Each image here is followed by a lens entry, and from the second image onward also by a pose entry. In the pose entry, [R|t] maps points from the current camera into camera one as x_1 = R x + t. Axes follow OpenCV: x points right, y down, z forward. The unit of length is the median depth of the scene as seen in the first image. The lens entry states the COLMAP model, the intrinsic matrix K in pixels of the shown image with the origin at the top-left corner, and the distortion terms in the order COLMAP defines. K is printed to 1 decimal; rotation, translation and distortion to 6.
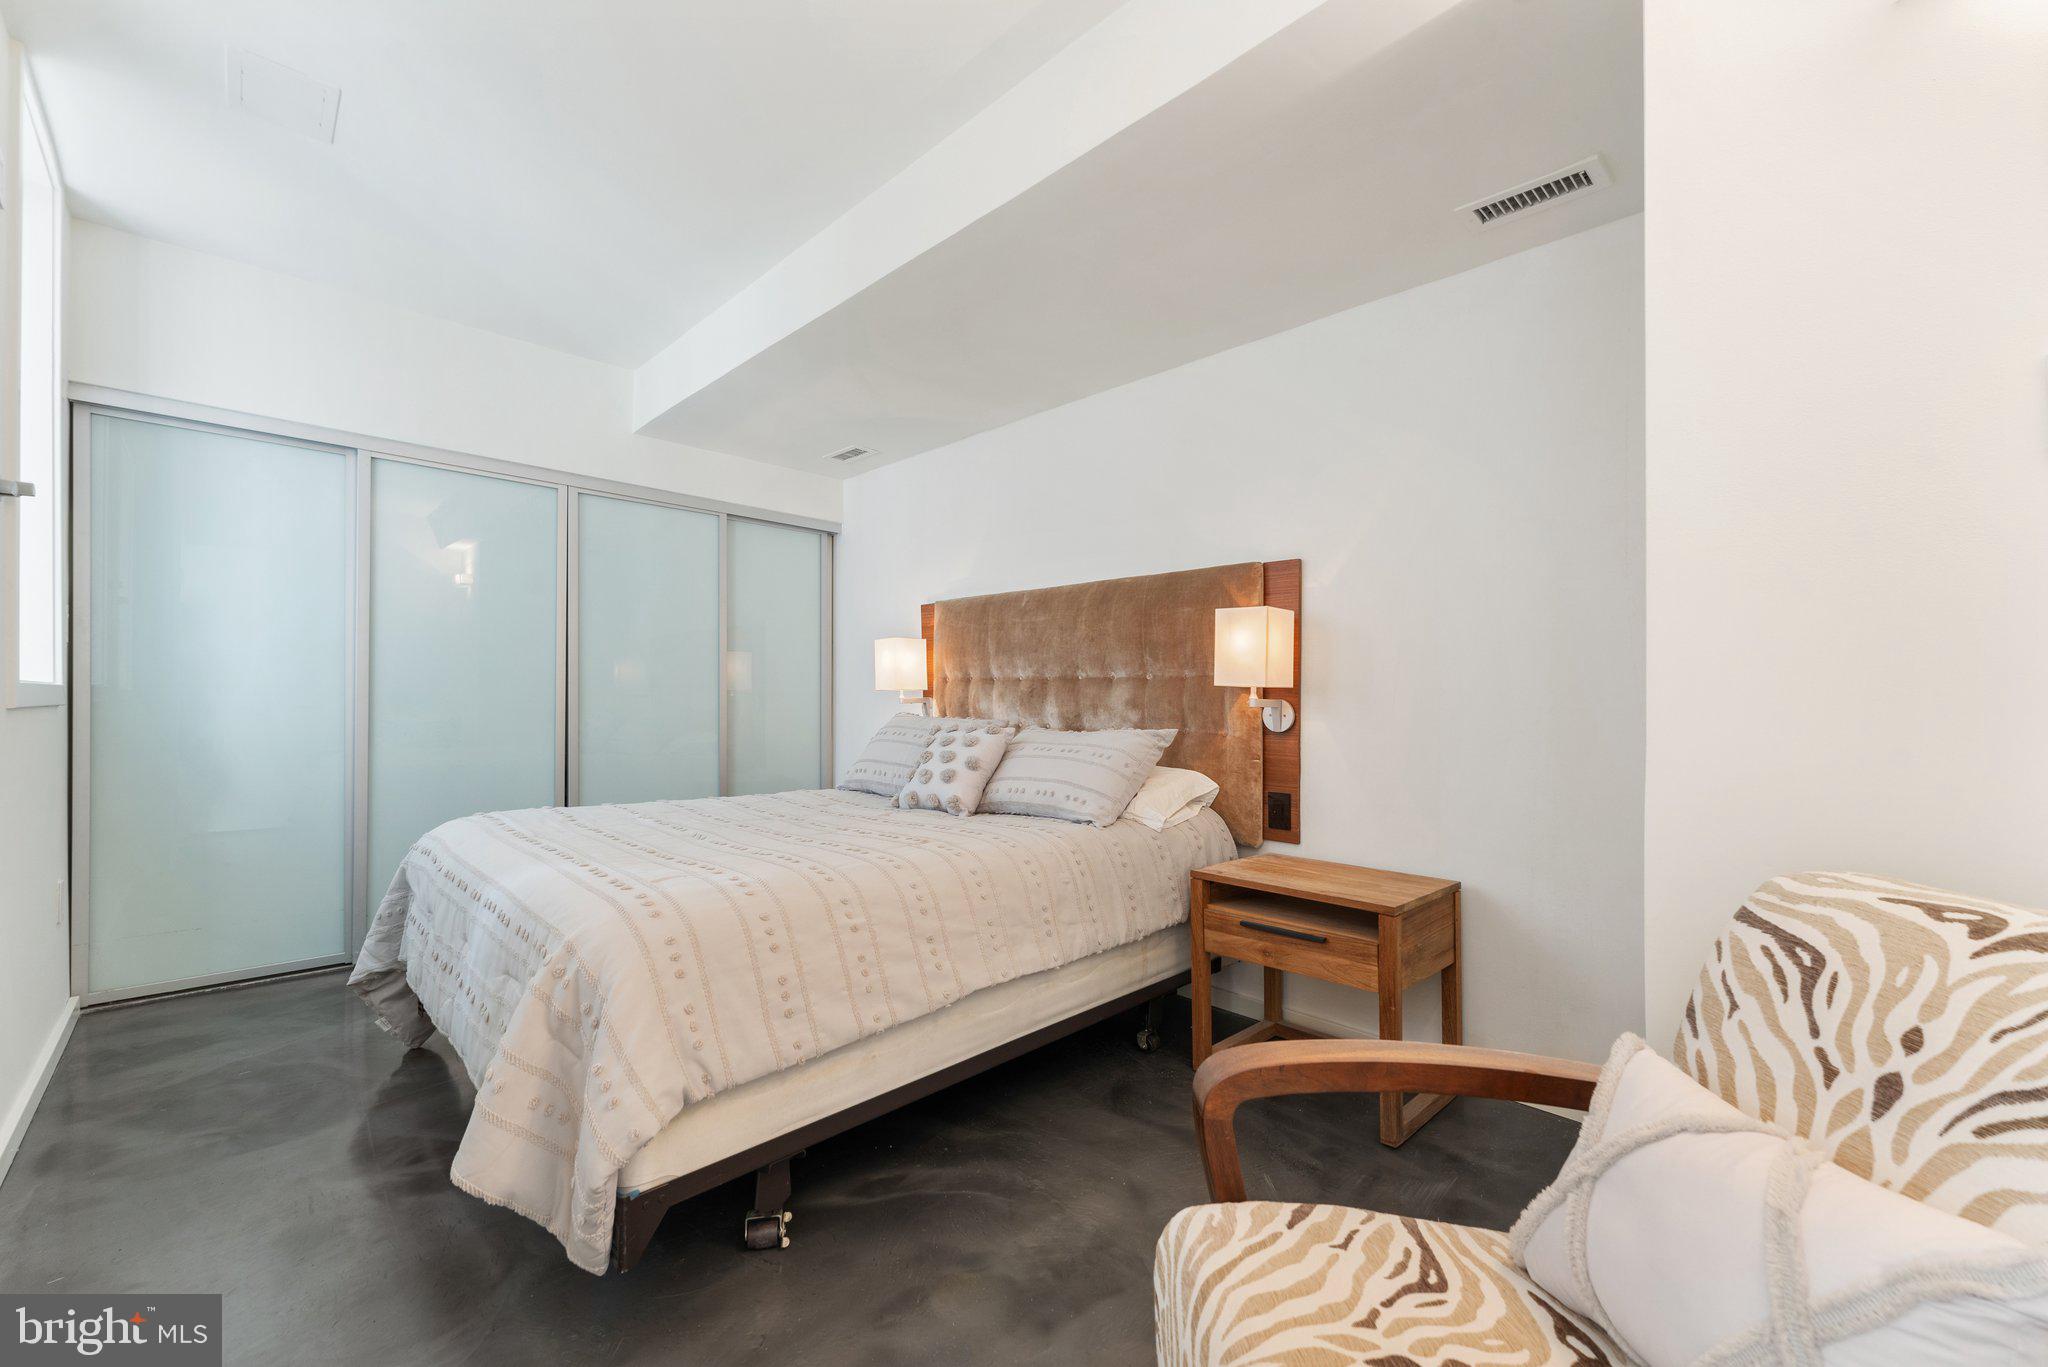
lens RADIAL K [[828.3, 0, 1024.0], [0, 828.3, 683.5], [0, 0, 1]] dist [0.000760, 0.000307]
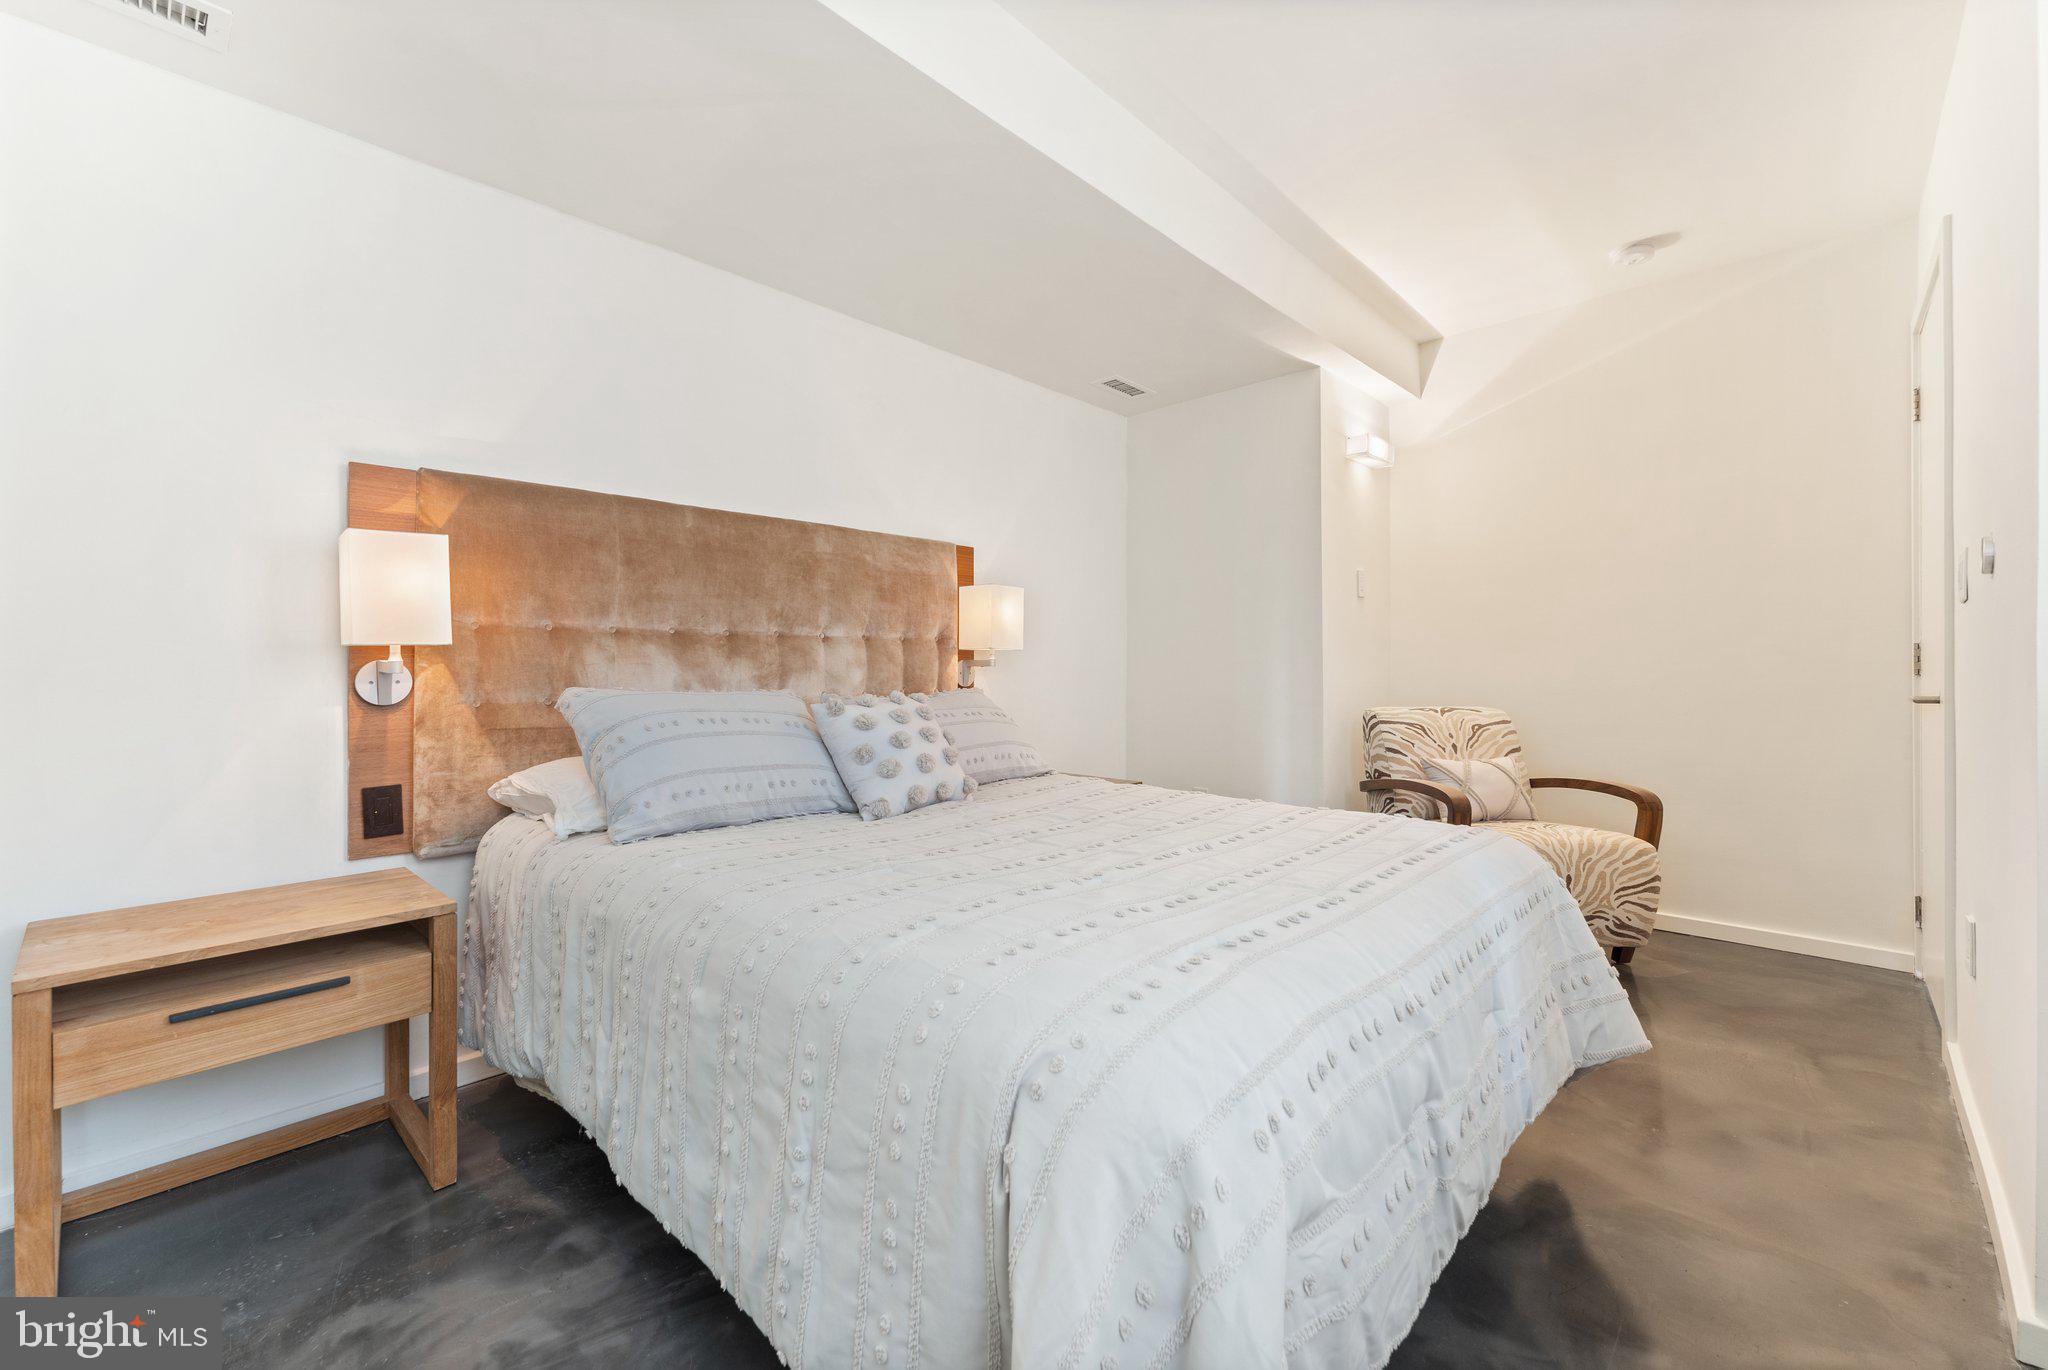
lens RADIAL K [[858.6, 0, 1025.8], [0, 858.6, 651.7], [0, 0, 1]] dist [0.001278, 0.000216]
pose [[-0.035903, 0.002273, 0.999353, -0.686616], [-0.019306, 0.999809, -0.002968, 0.005850], [-0.999169, -0.019400, -0.035852, 0.679209]]
